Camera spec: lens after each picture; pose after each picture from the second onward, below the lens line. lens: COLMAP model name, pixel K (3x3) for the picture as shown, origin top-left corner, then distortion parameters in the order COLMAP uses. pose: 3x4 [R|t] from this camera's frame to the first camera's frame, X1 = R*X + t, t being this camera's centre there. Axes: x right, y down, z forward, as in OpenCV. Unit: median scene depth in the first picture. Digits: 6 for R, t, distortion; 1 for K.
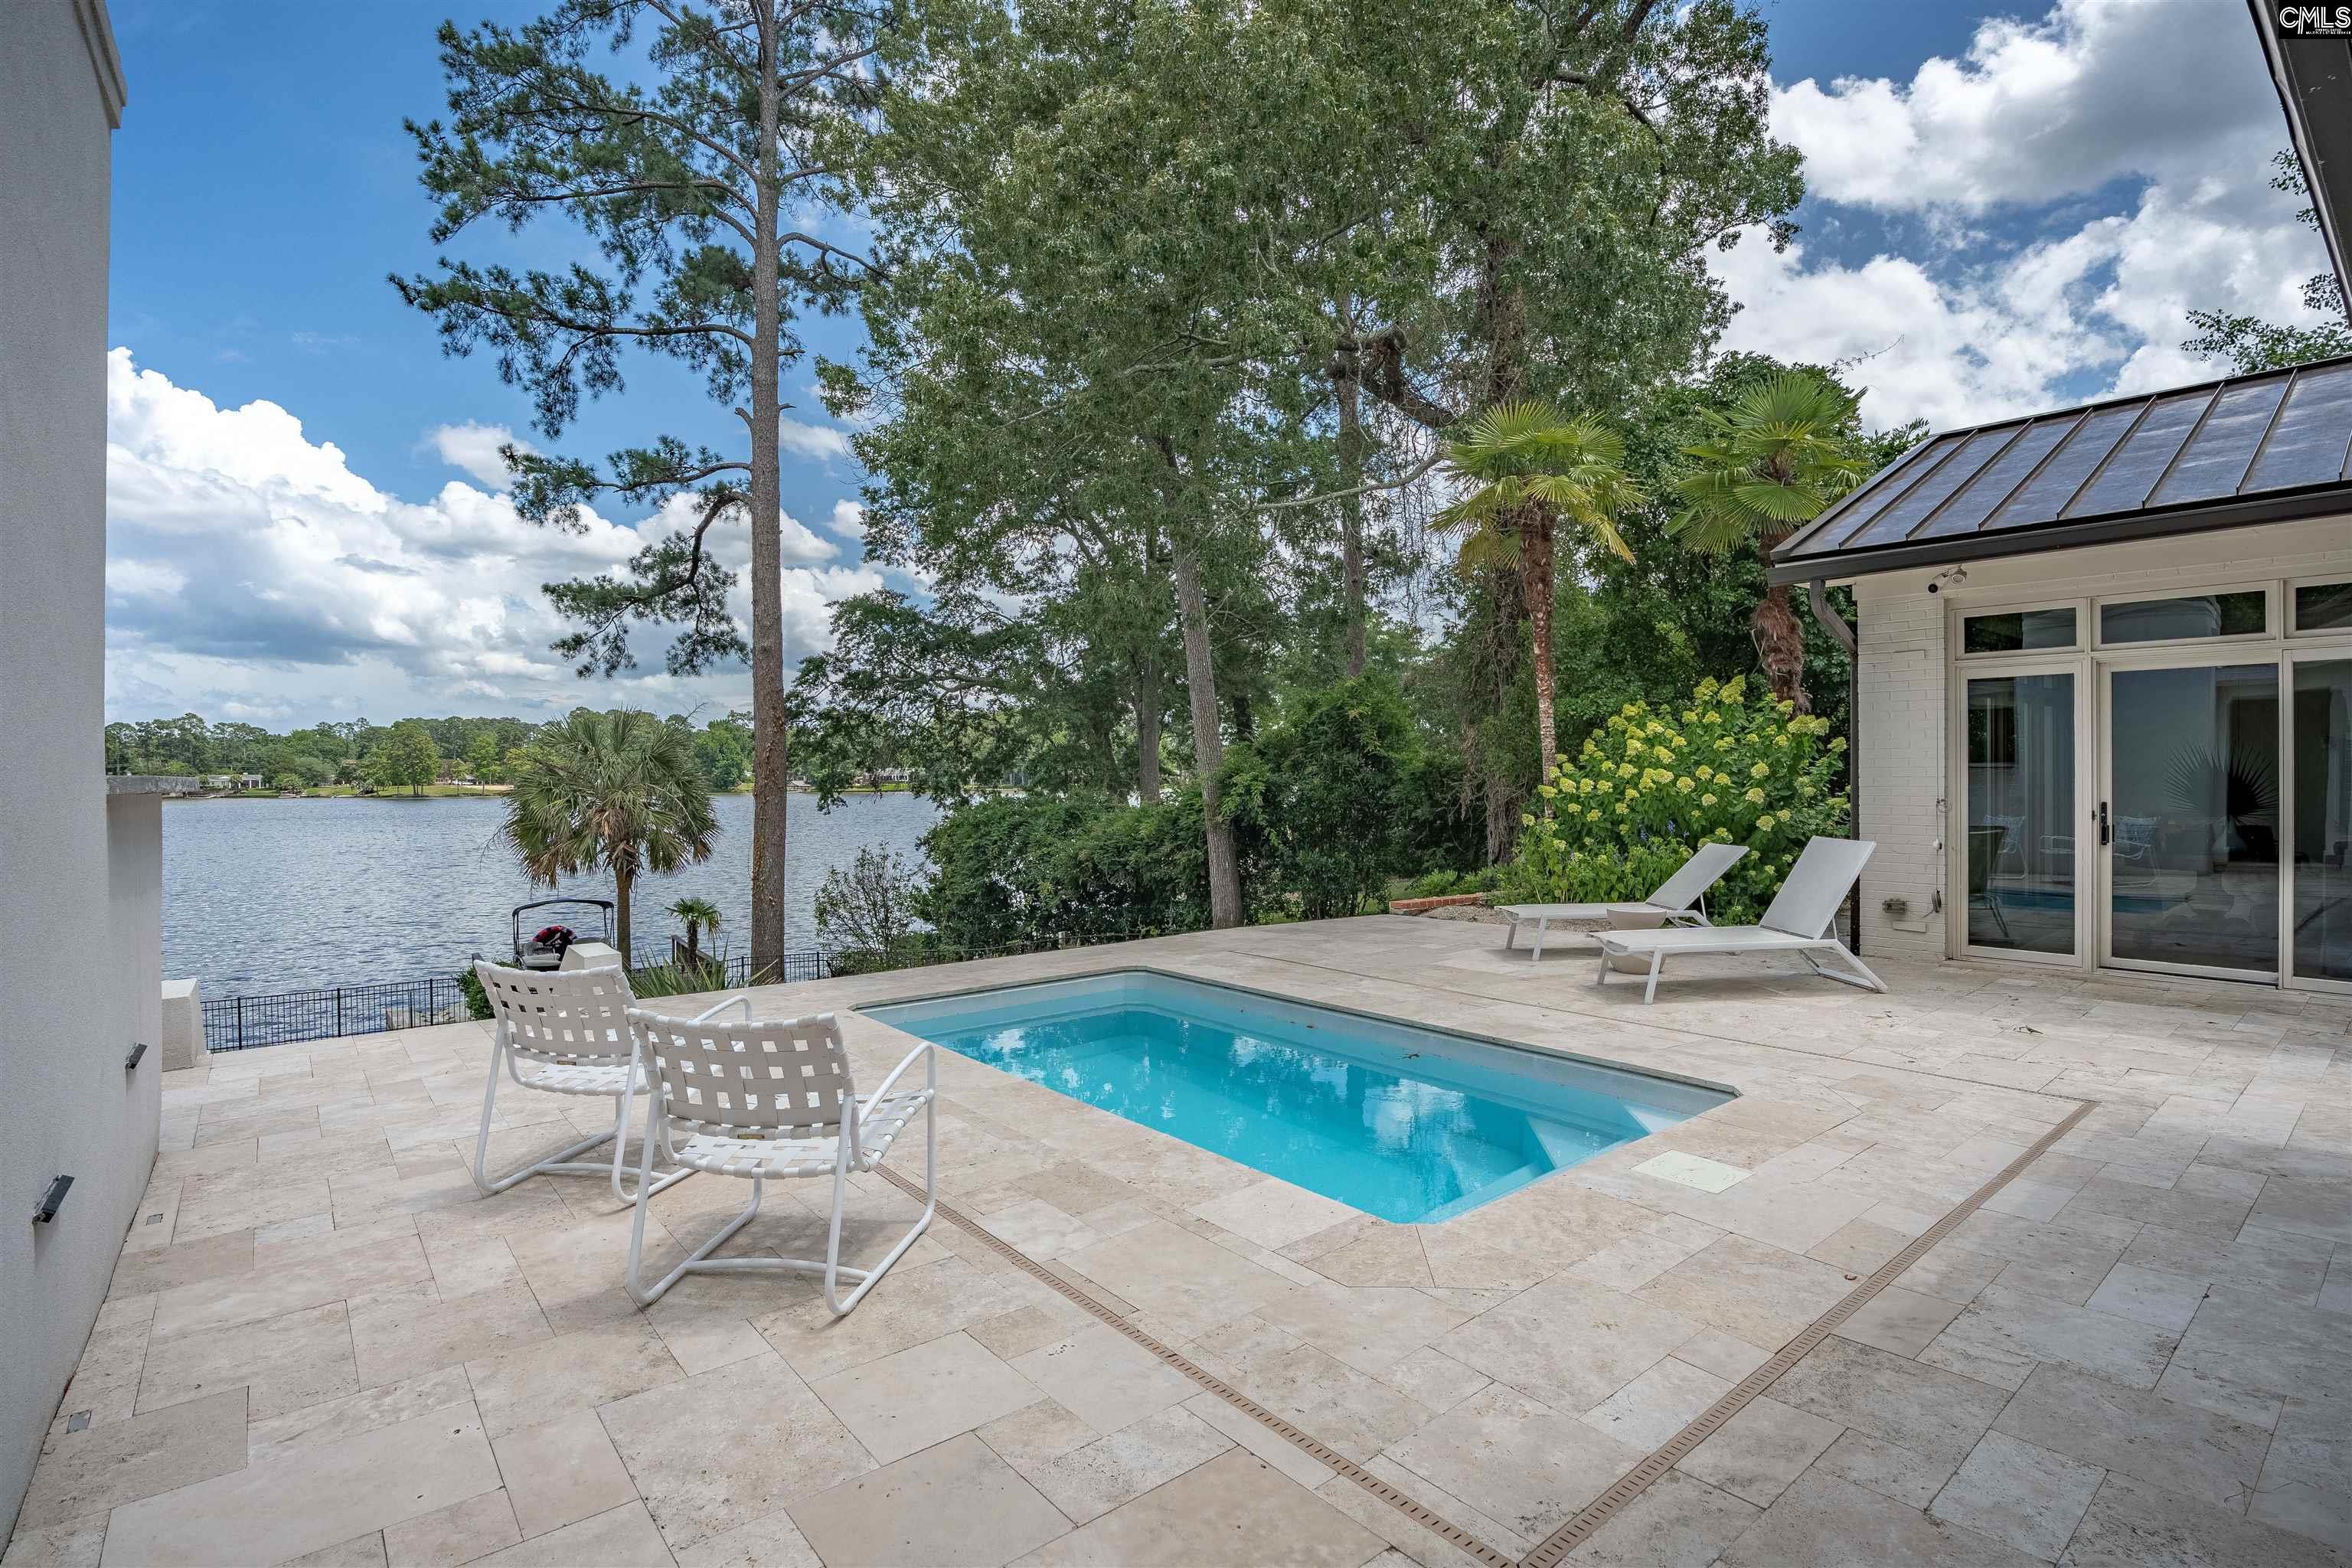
lens RADIAL K [[1099.8, 0, 1189.5], [0, 1099.8, 779.5], [0, 0, 1]] dist [-0.014095, -0.000133]
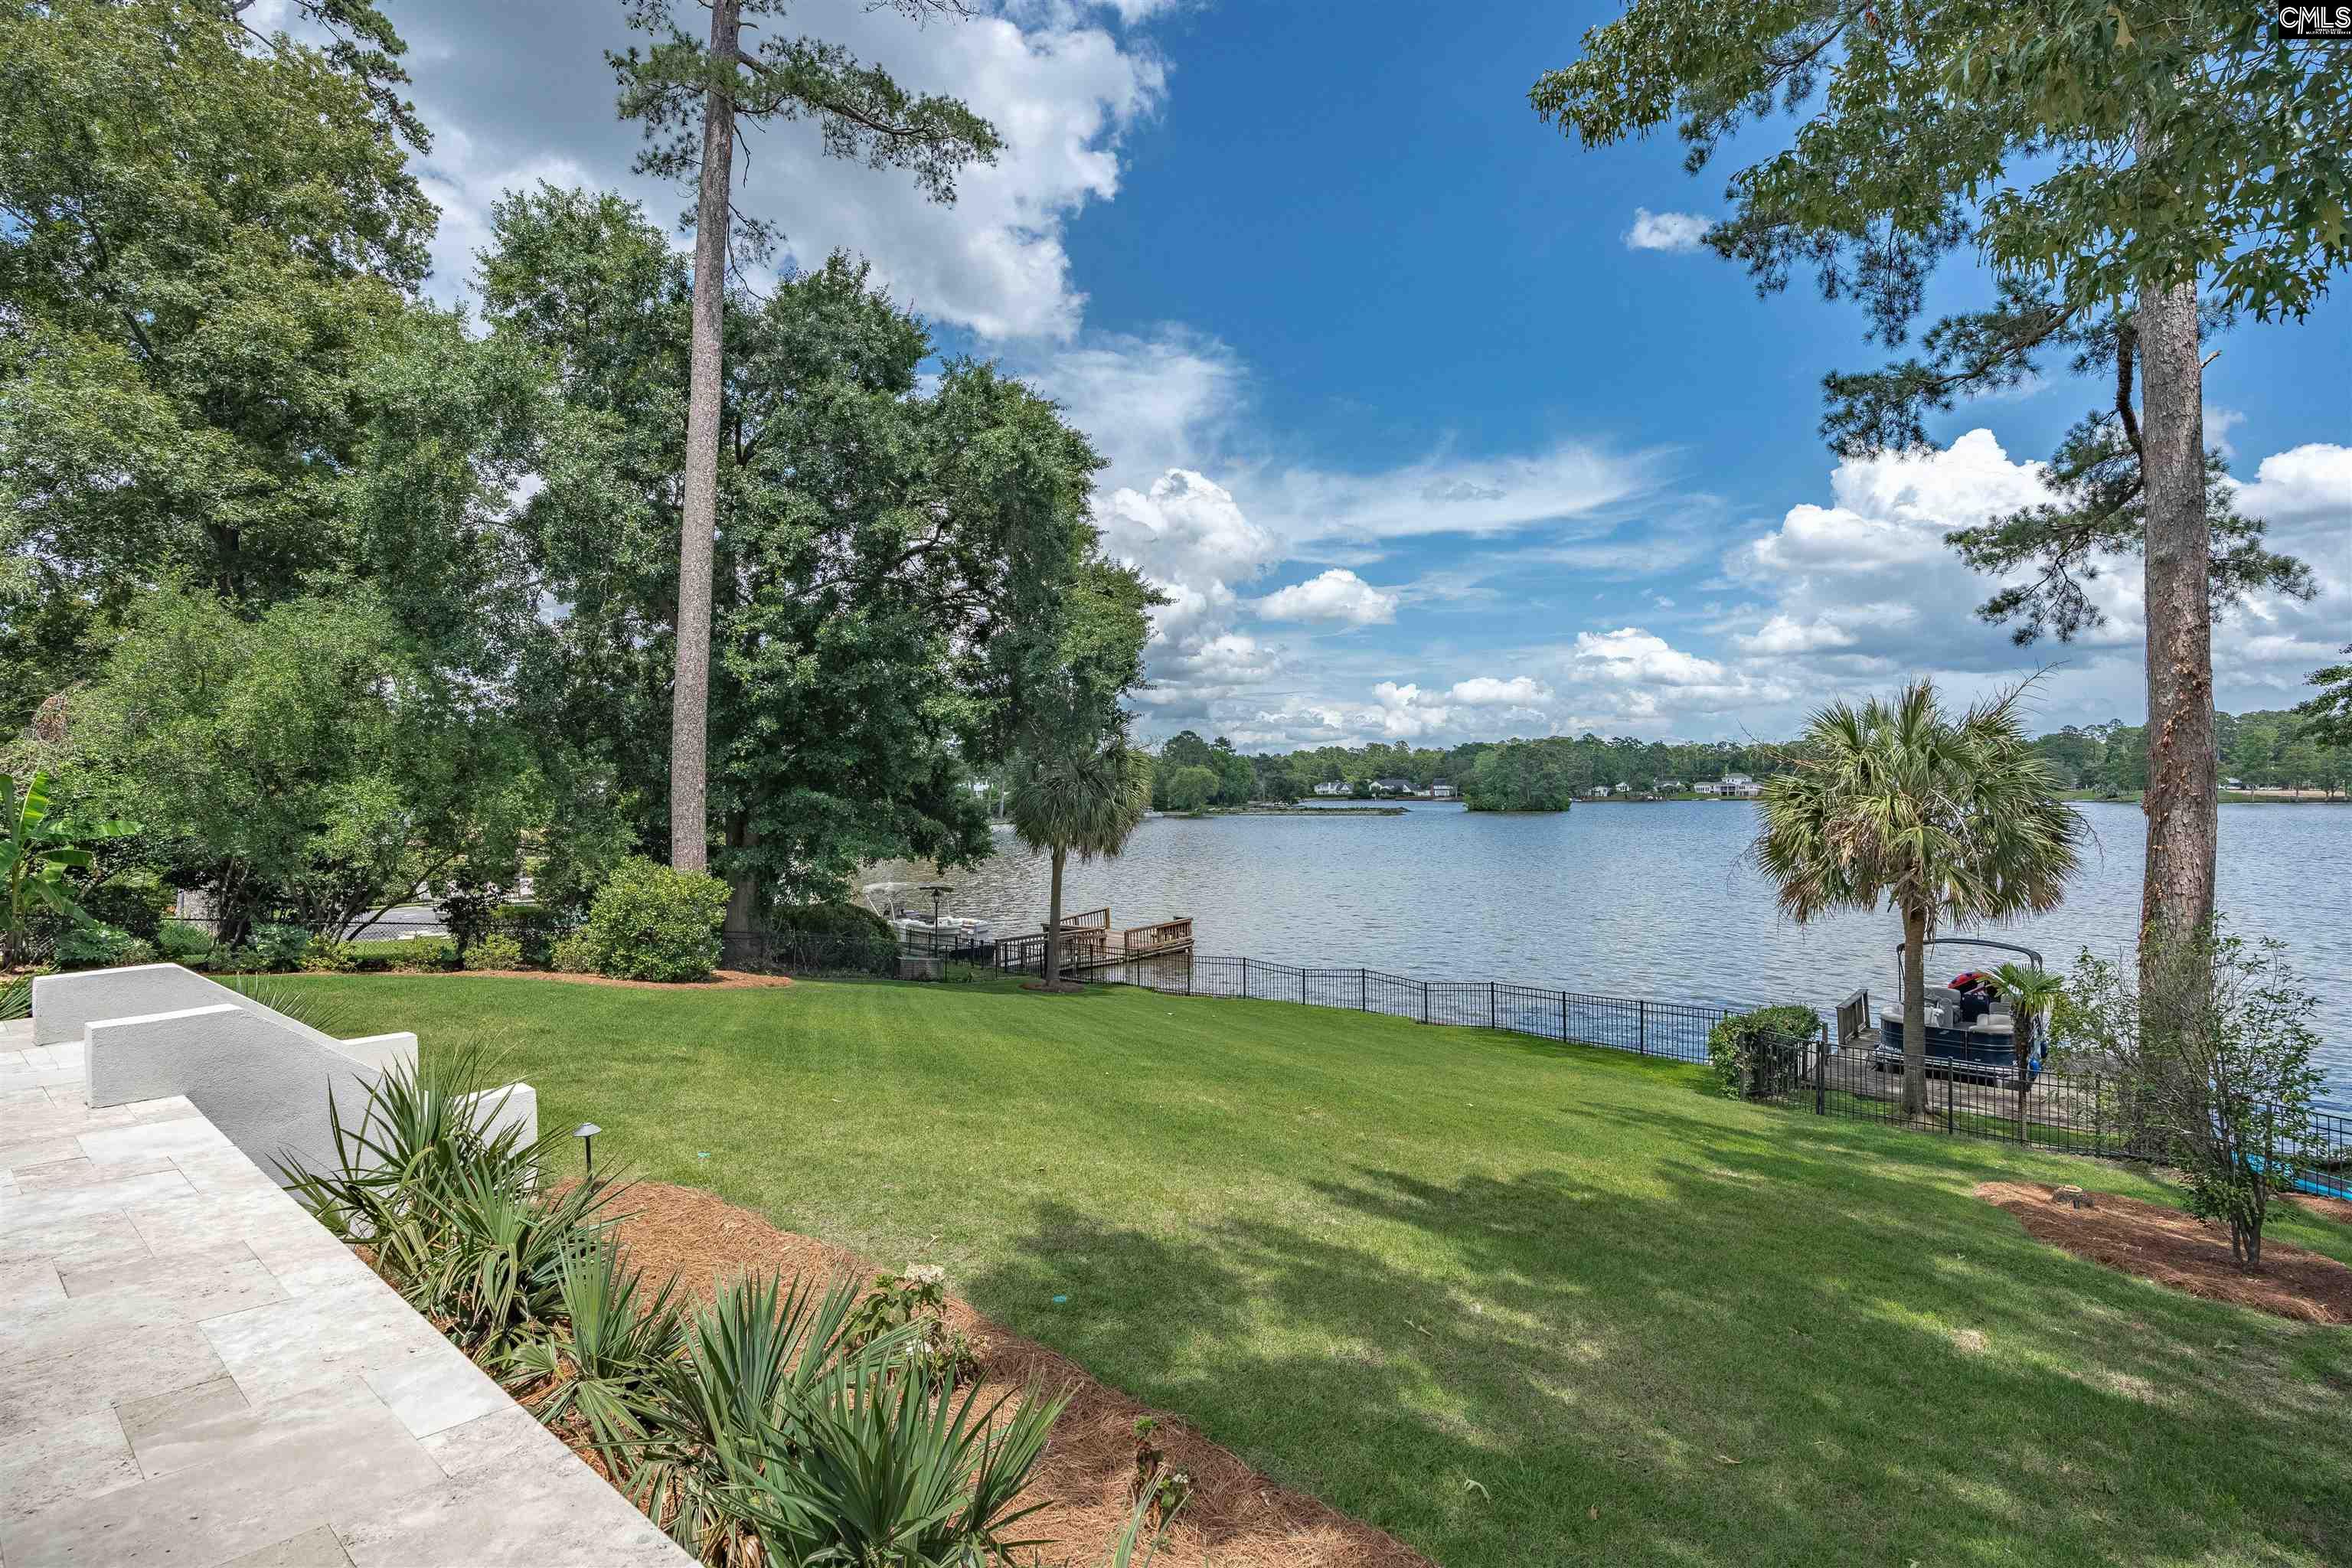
lens RADIAL K [[1074.5, 0, 1192.8], [0, 1074.5, 775.4], [0, 0, 1]] dist [-0.001573, -0.009641]
pose [[0.195328, -0.009021, -0.980696, 0.072401], [0.001477, 0.999959, -0.008904, 0.001036], [0.980737, 0.000291, 0.195334, 0.404620]]
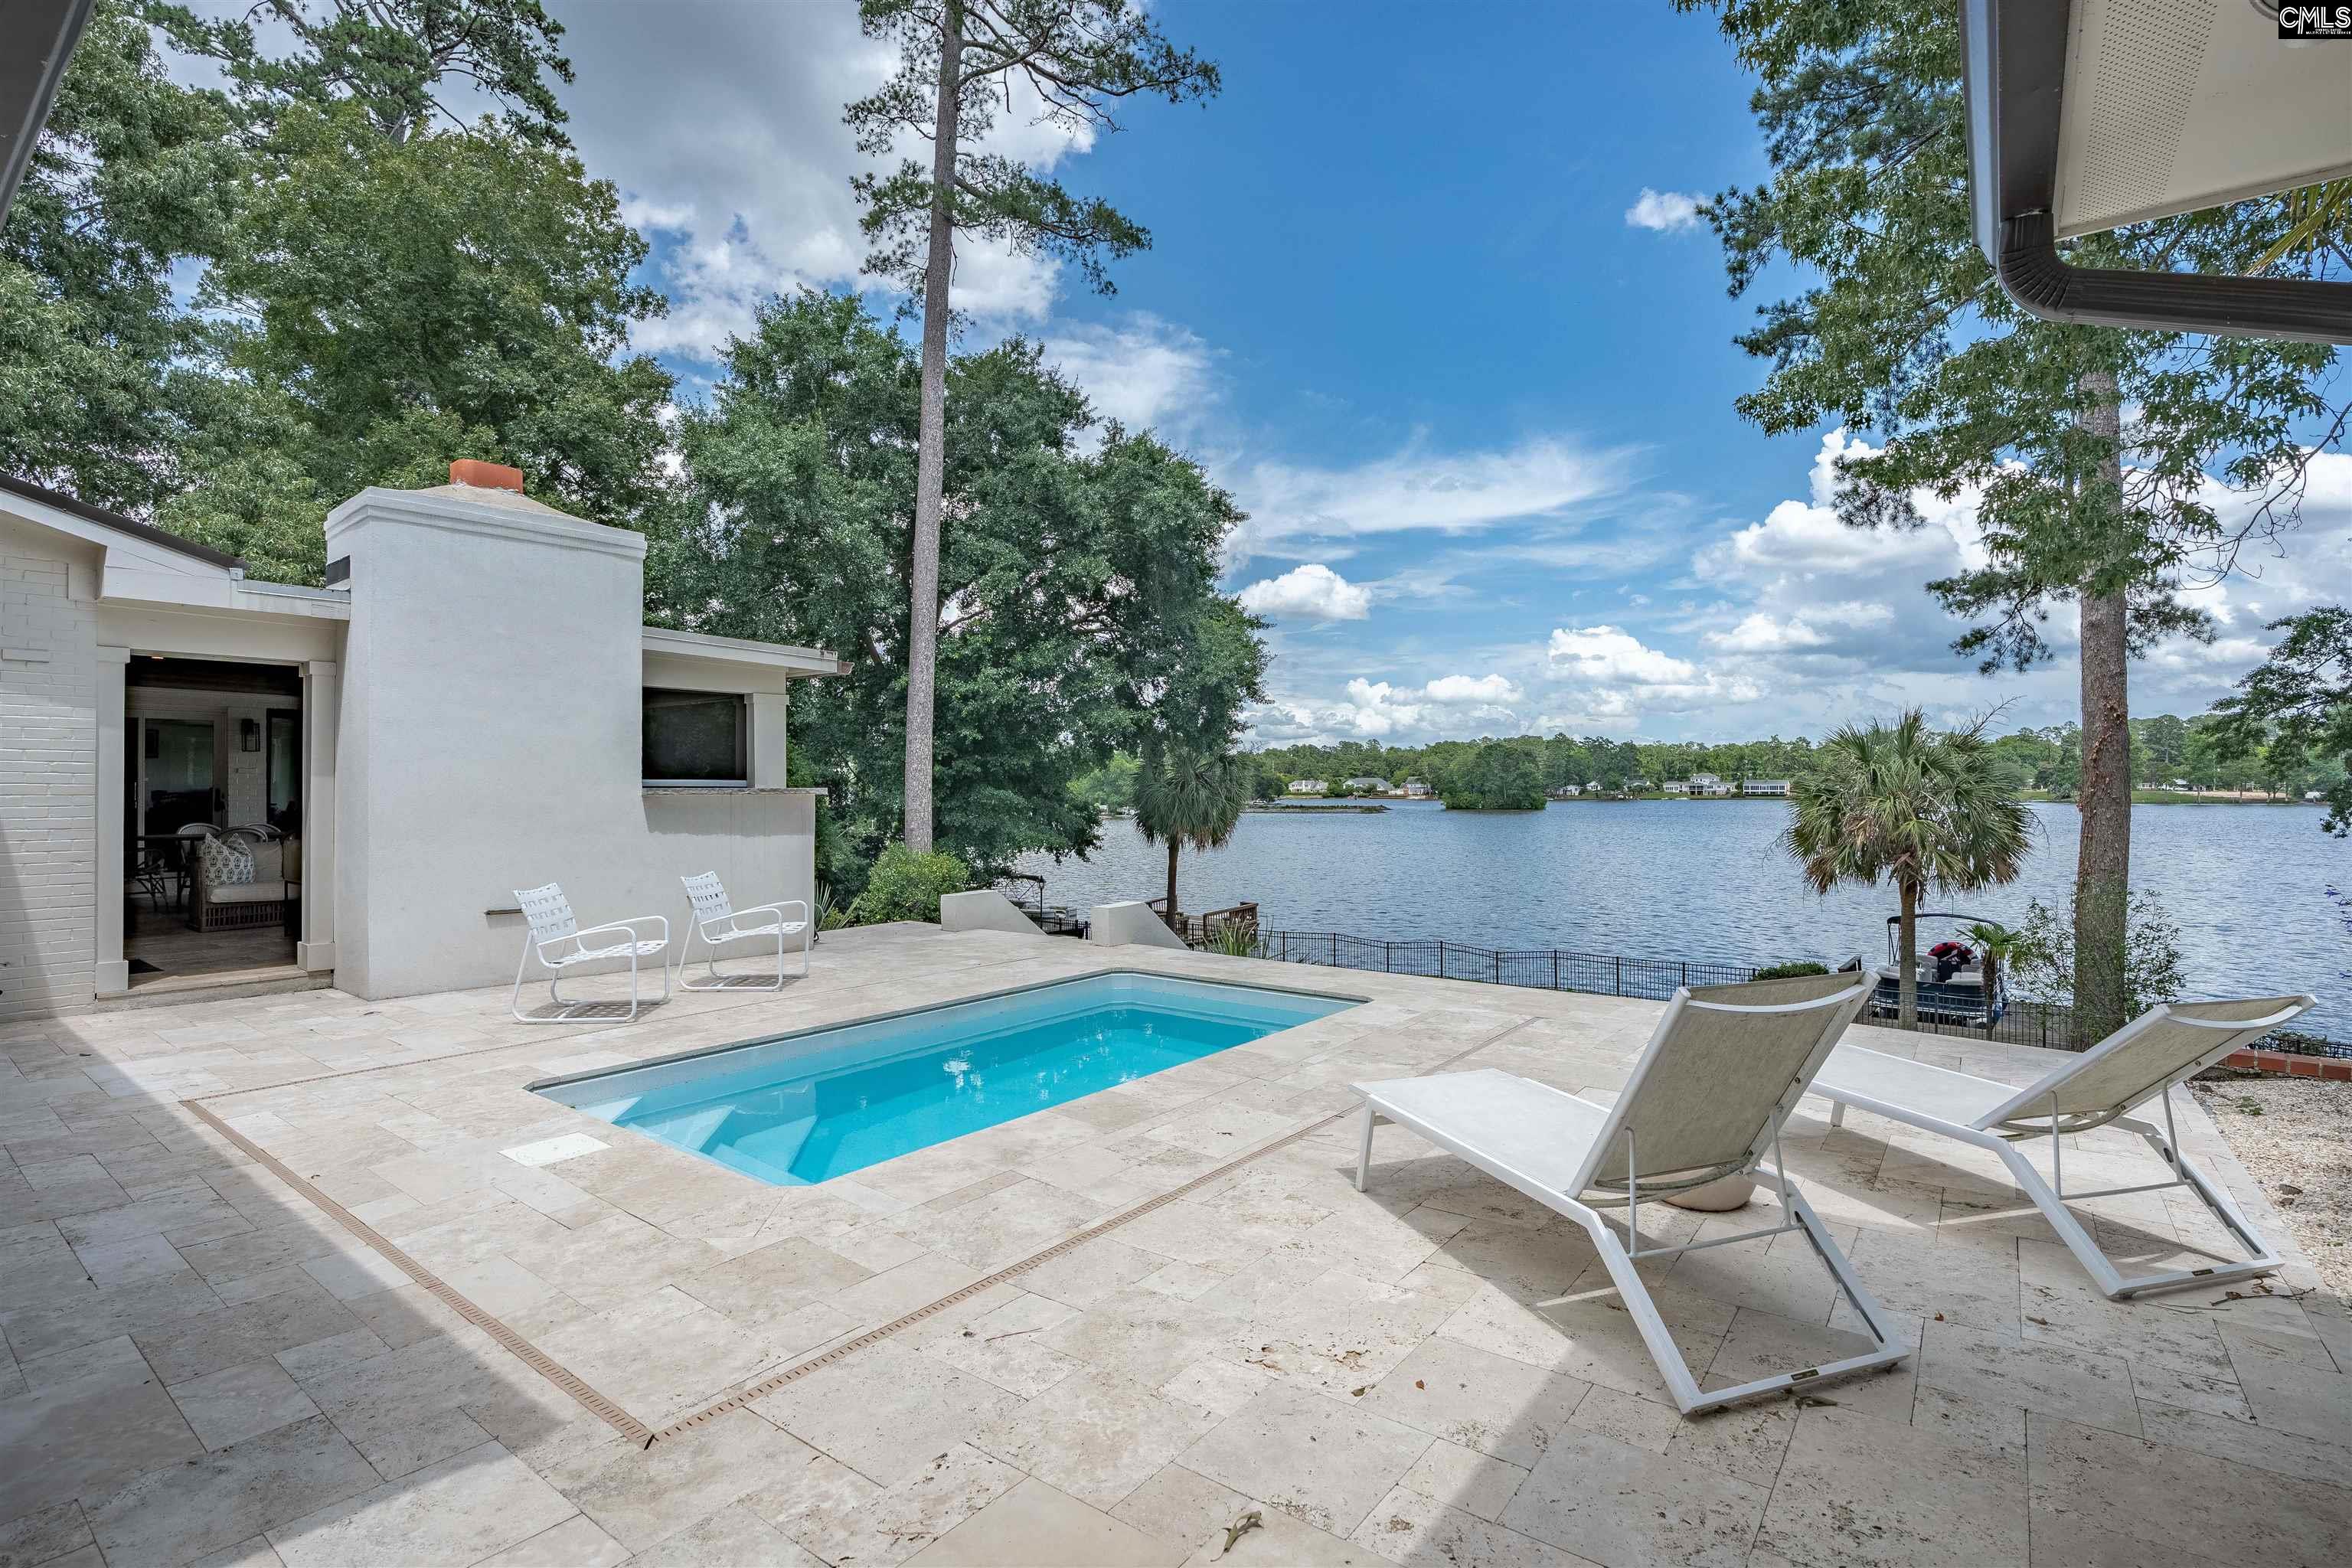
lens RADIAL K [[1099.8, 0, 1189.5], [0, 1099.8, 779.5], [0, 0, 1]] dist [-0.014095, -0.000133]
pose [[0.227290, -0.002055, -0.973825, 0.243906], [-0.001938, 0.999995, -0.002563, -0.002478], [0.973825, 0.002469, 0.227285, 0.198348]]
